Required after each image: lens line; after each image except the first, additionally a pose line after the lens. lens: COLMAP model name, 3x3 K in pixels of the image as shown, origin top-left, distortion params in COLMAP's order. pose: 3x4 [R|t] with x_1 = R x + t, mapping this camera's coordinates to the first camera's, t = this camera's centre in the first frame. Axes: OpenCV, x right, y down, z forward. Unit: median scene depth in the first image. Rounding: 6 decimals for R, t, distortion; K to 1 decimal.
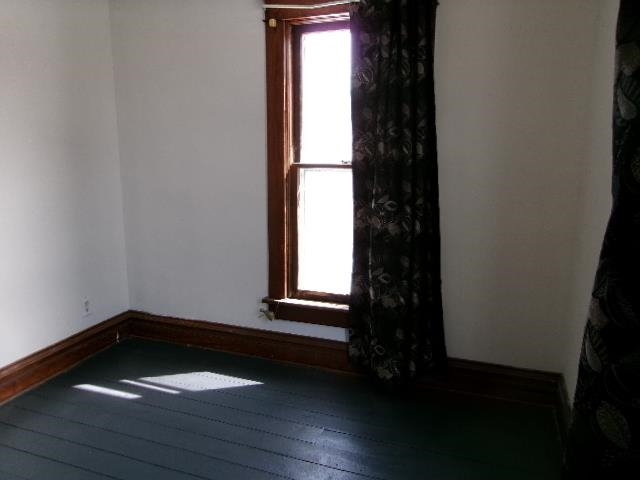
lens RADIAL K [[500.8, 0, 318.7], [0, 500.8, 241.8], [0, 0, 1]] dist [-0.023915, 0.058336]
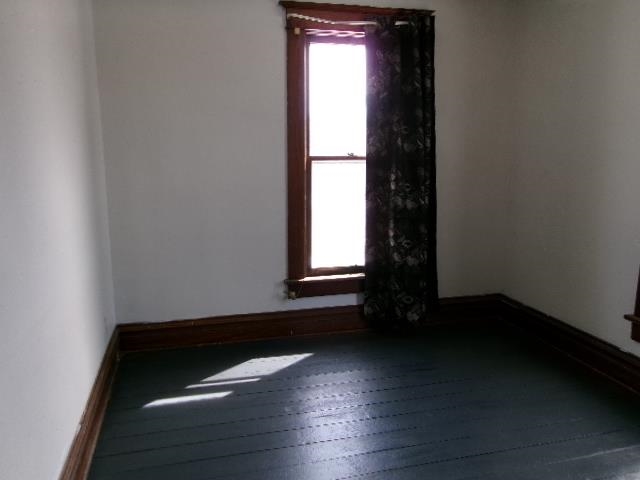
lens RADIAL K [[500.8, 0, 318.2], [0, 500.8, 238.2], [0, 0, 1]] dist [-0.023915, 0.058336]
pose [[0.817650, -0.112962, 0.564525, -0.729249], [0.113425, 0.992951, 0.034406, -0.010068], [-0.564432, 0.035899, 0.824699, 0.063272]]
